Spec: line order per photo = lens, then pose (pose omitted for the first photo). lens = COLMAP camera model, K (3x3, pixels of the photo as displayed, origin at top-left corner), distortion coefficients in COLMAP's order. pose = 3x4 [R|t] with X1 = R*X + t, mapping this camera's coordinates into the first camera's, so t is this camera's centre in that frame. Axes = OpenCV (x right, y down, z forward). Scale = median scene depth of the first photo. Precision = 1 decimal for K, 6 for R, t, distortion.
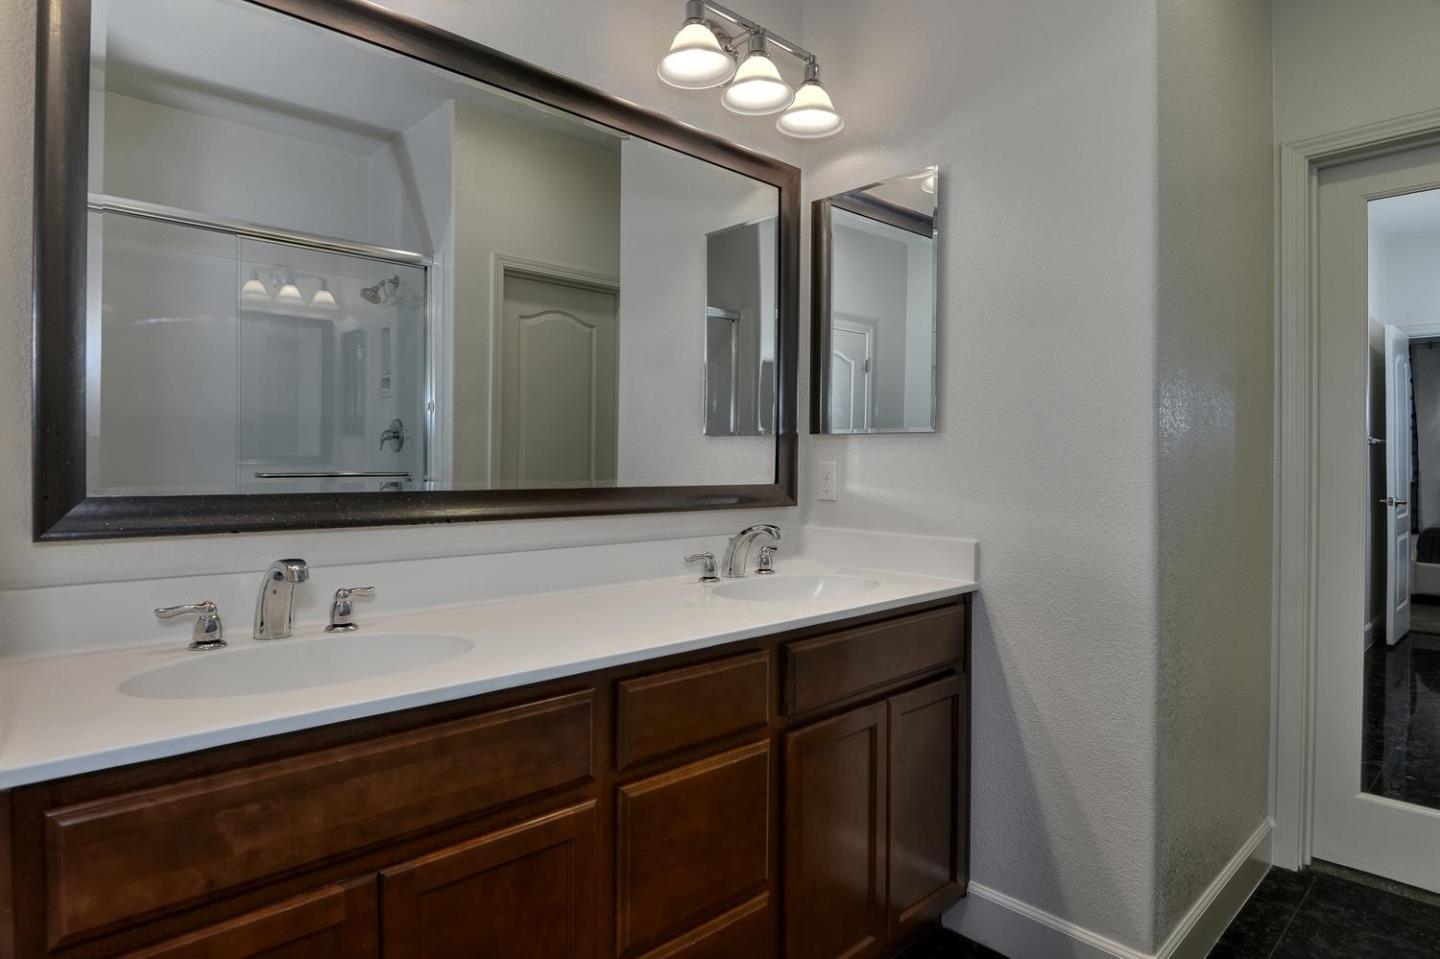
lens RADIAL K [[790.3, 0, 720.5], [0, 790.3, 468.0], [0, 0, 1]] dist [-0.001375, -0.000257]
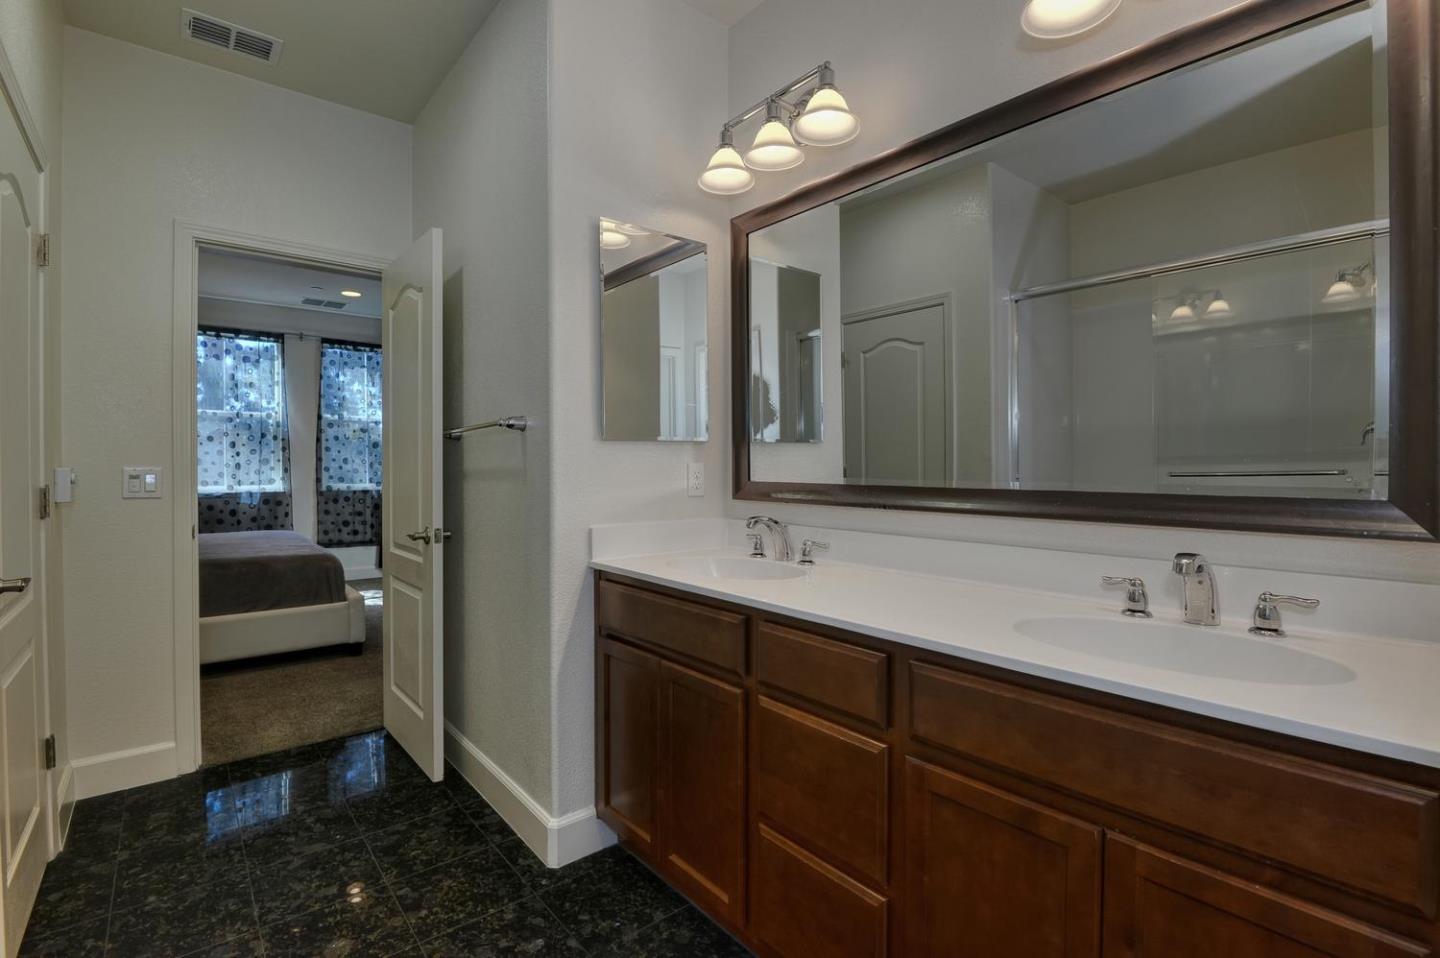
lens RADIAL K [[671.4, 0, 717.0], [0, 671.4, 470.0], [0, 0, 1]] dist [-0.002347, -0.011265]
pose [[-0.067212, 0.003152, -0.997734, 0.685289], [-0.004086, 0.999986, 0.003434, -0.001448], [0.997730, 0.004308, -0.067198, 0.639506]]
